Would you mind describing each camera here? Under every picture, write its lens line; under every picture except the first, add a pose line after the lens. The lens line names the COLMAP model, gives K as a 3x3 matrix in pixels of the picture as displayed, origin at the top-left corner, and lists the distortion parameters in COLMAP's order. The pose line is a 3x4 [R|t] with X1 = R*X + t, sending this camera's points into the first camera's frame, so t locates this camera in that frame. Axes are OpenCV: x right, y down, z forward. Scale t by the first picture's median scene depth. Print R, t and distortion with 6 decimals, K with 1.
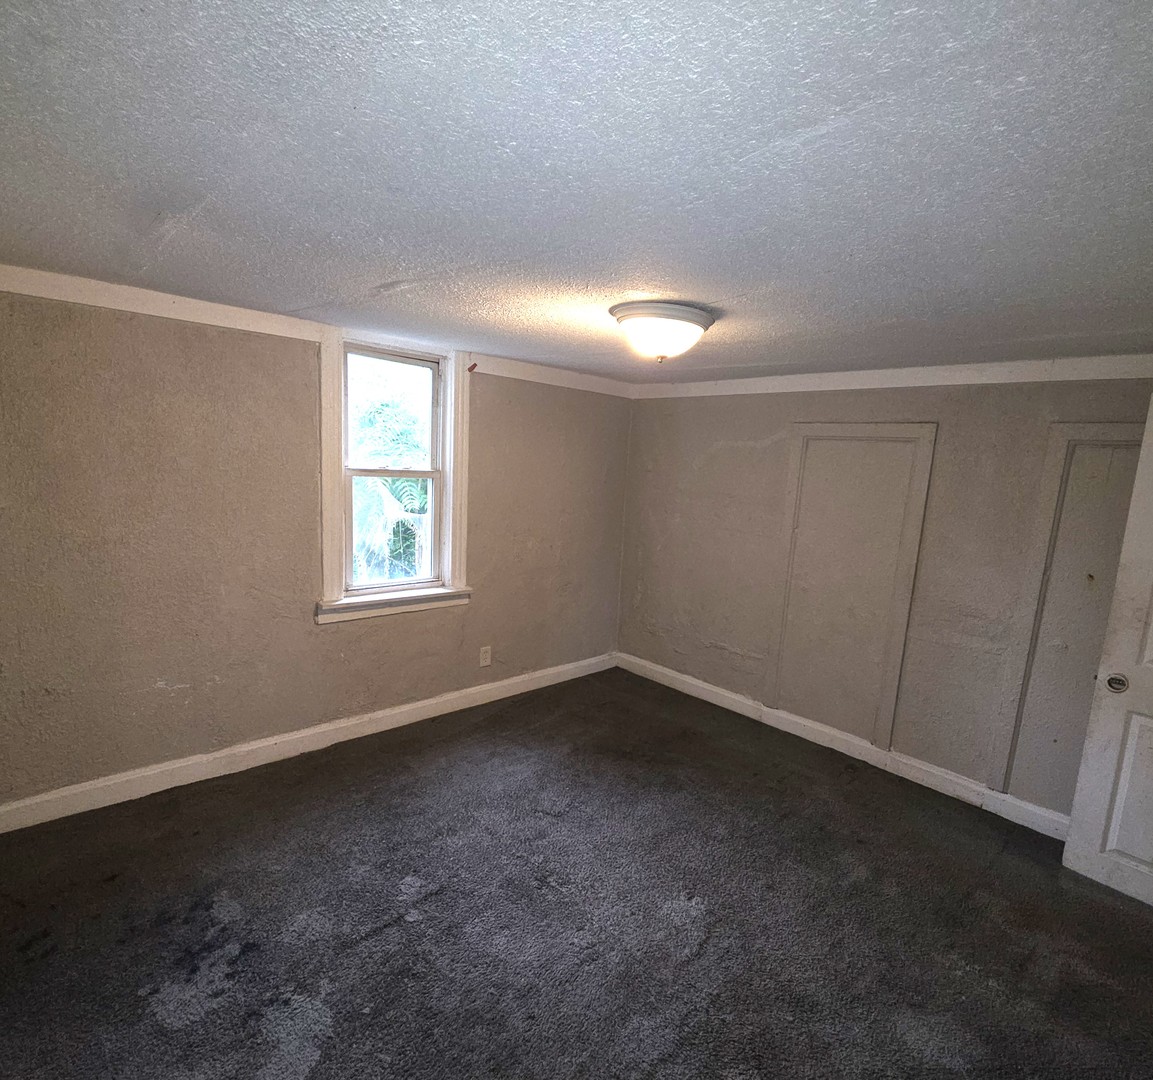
lens RADIAL K [[620.8, 0, 586.7], [0, 620.8, 561.8], [0, 0, 1]] dist [0.027679, 0.000279]
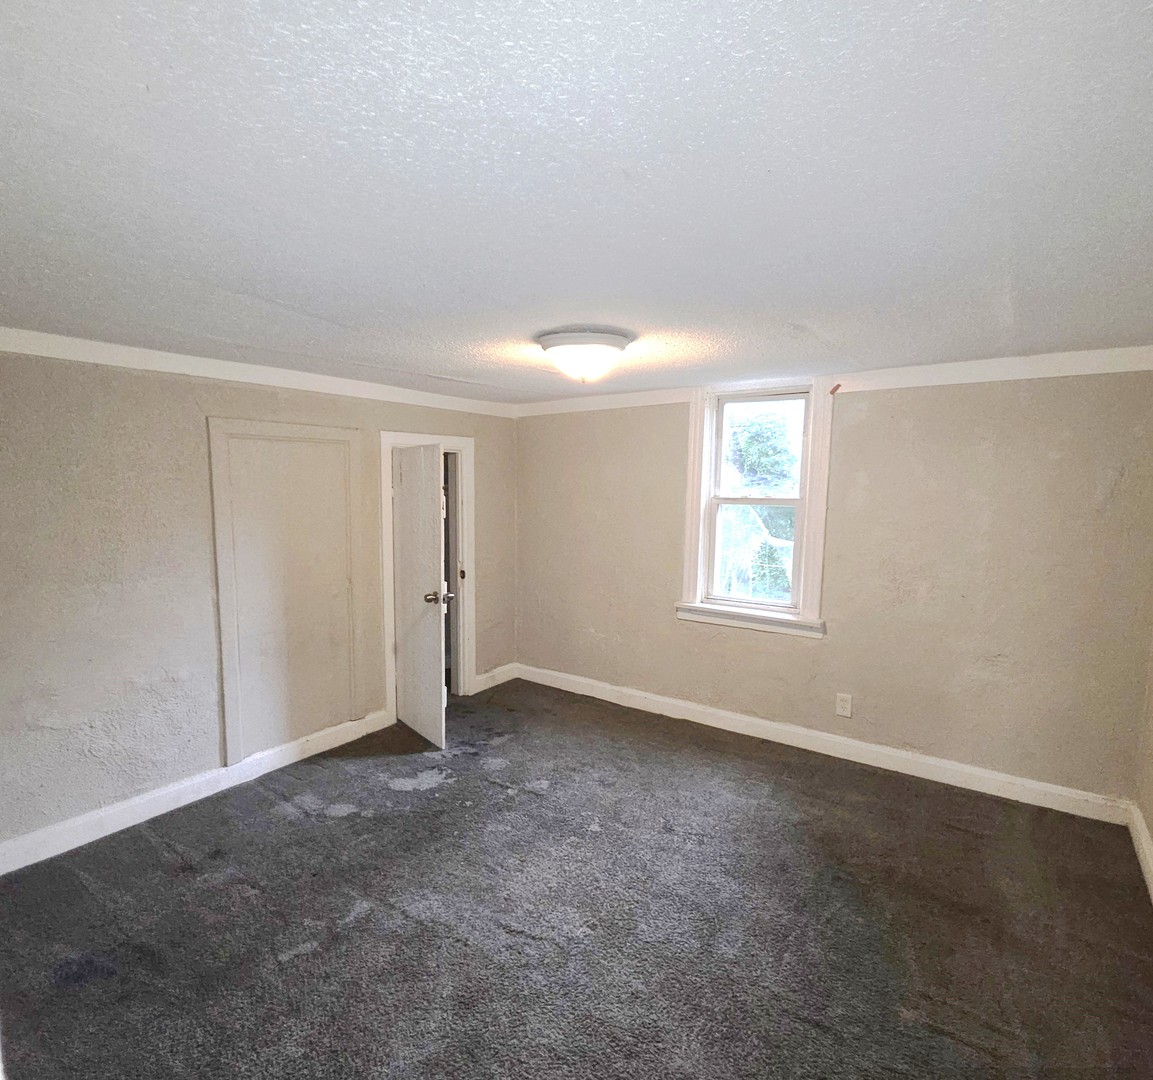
lens RADIAL K [[620.8, 0, 586.7], [0, 620.8, 561.8], [0, 0, 1]] dist [0.027679, 0.000279]
pose [[0.202781, 0.059197, -0.977433, 0.750715], [-0.155846, 0.987399, 0.027469, -0.020706], [0.966743, 0.146759, 0.209452, 0.515141]]
